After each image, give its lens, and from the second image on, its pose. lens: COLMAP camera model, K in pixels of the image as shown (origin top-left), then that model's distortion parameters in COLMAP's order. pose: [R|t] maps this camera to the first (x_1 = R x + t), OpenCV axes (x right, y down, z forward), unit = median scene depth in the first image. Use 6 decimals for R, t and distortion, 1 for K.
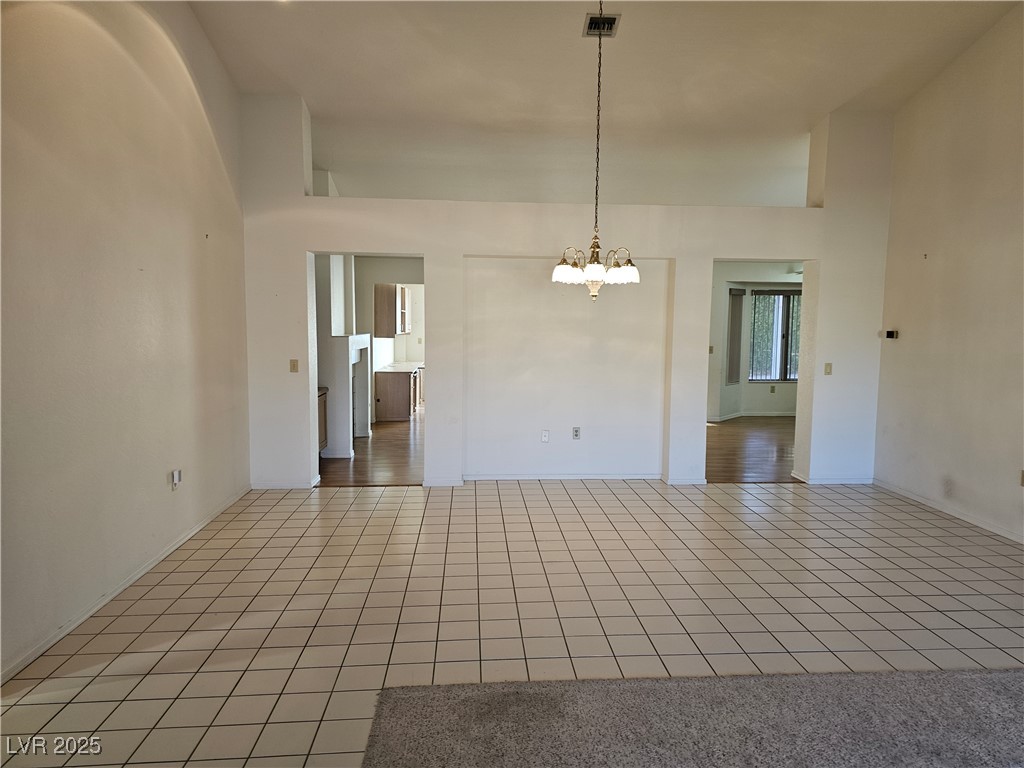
lens RADIAL K [[684.0, 0, 532.7], [0, 684.0, 379.2], [0, 0, 1]] dist [0.043497, -0.023124]
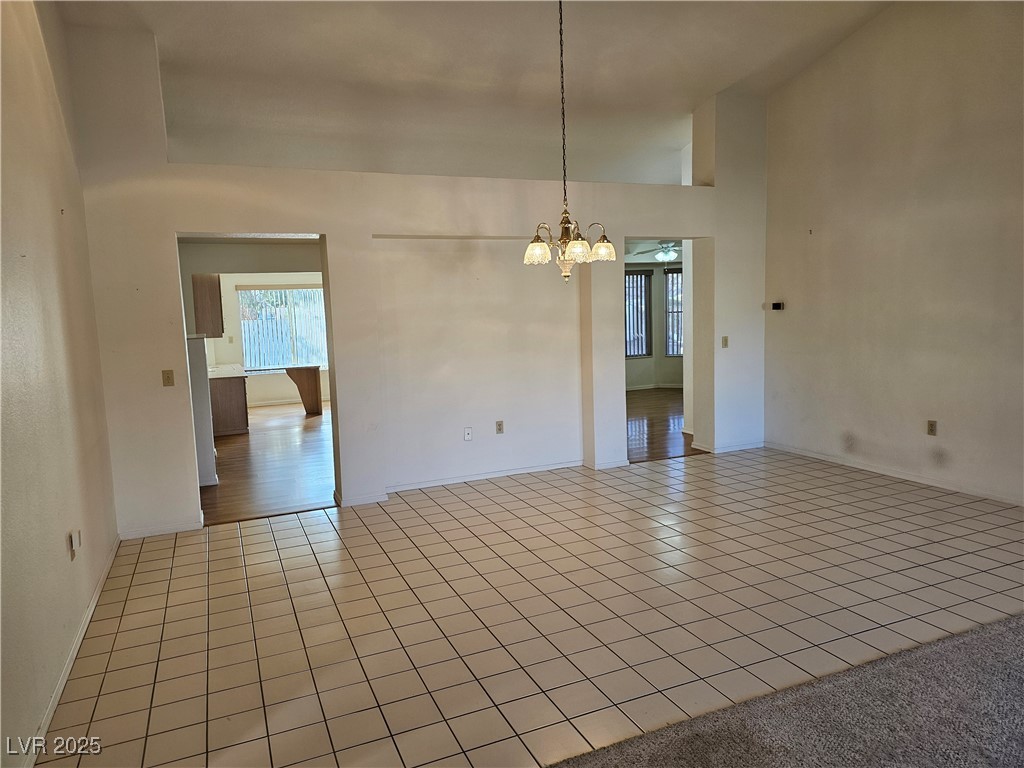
lens RADIAL K [[684.0, 0, 517.8], [0, 684.0, 379.8], [0, 0, 1]] dist [0.043497, -0.023124]
pose [[0.946404, -0.077263, 0.313606, -0.215316], [0.071456, 0.996993, 0.029988, -0.012349], [-0.314980, -0.005972, 0.949079, 0.118537]]
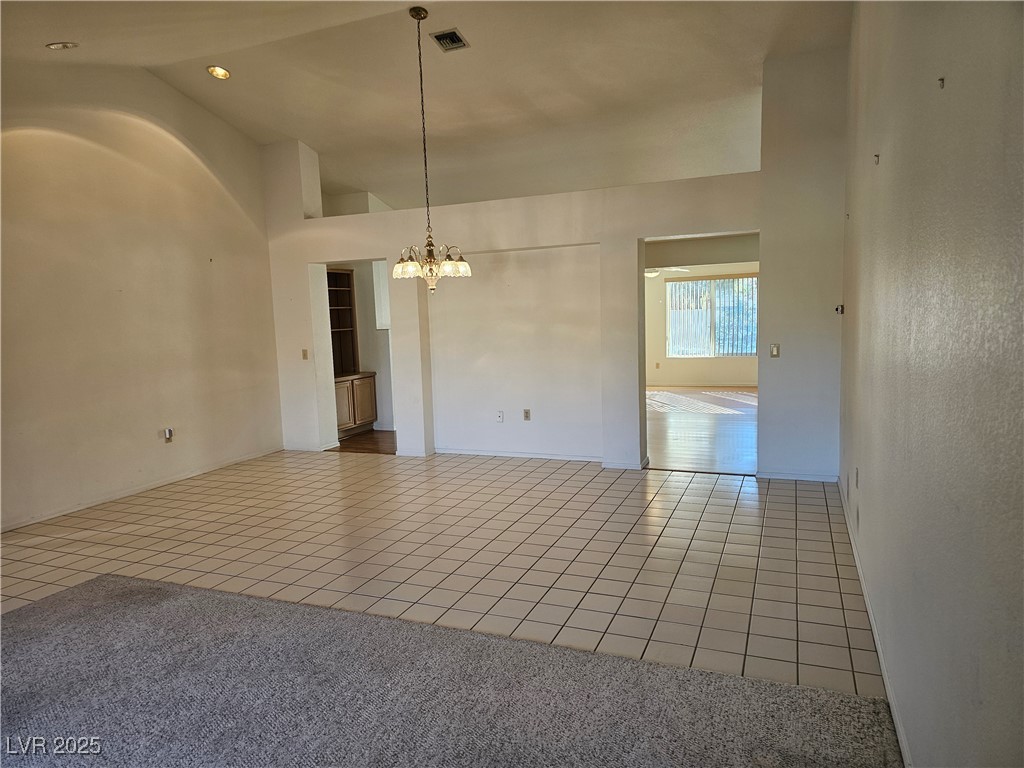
lens RADIAL K [[684.0, 0, 508.5], [0, 684.0, 393.5], [0, 0, 1]] dist [0.043497, -0.023124]
pose [[0.886381, 0.013875, -0.462749, 0.573458], [0.005355, 0.999177, 0.040217, 0.003272], [0.462926, -0.038126, 0.885577, 0.046425]]
